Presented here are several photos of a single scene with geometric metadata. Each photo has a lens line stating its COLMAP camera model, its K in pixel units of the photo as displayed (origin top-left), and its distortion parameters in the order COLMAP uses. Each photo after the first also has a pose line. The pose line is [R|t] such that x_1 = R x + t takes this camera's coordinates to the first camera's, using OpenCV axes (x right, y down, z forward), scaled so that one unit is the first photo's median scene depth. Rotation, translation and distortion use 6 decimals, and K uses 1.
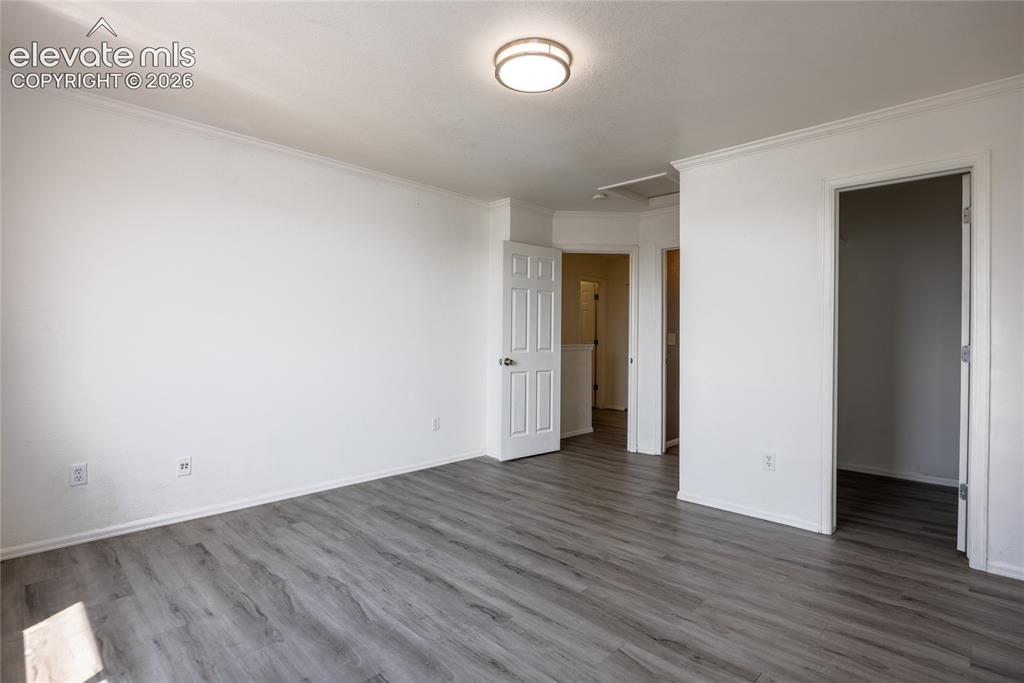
lens RADIAL K [[497.8, 0, 513.9], [0, 497.8, 340.1], [0, 0, 1]] dist [-0.014498, 0.000051]
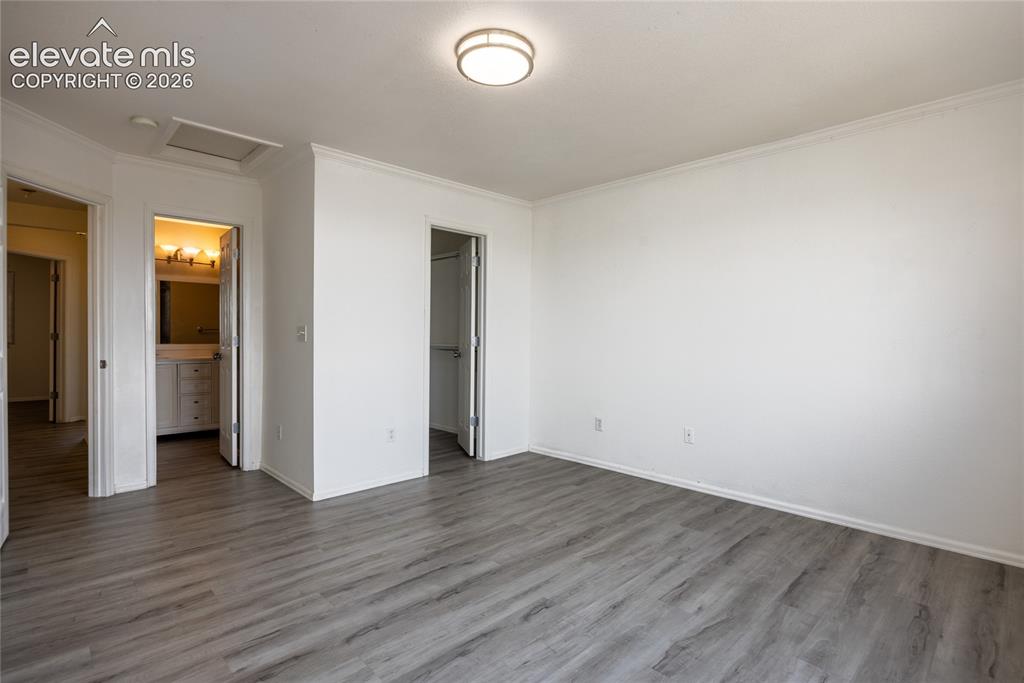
lens RADIAL K [[497.8, 0, 513.9], [0, 497.8, 340.1], [0, 0, 1]] dist [-0.014498, 0.000051]
pose [[0.027035, -0.020235, 0.999430, -0.911803], [-0.001770, 0.999793, 0.020290, -0.013965], [-0.999633, -0.002318, 0.026993, 0.894602]]
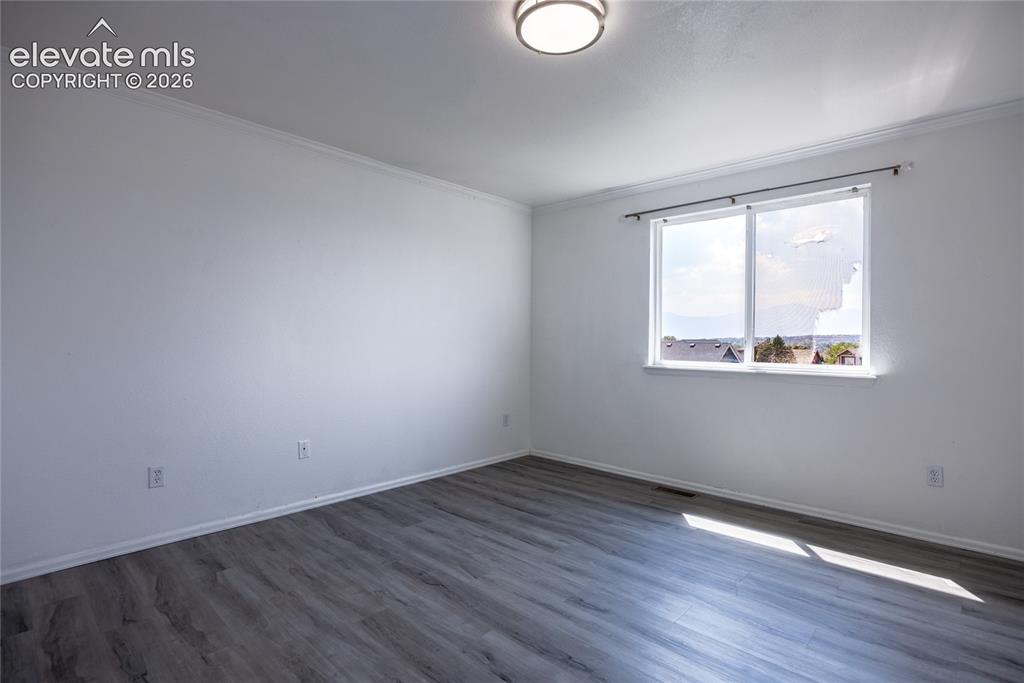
lens RADIAL K [[497.8, 0, 513.9], [0, 497.8, 340.1], [0, 0, 1]] dist [-0.014498, 0.000051]
pose [[-0.999589, -0.017282, -0.022886, 0.119469], [-0.017477, 0.999813, 0.008333, -0.007183], [0.022738, 0.008730, -0.999703, 1.771774]]
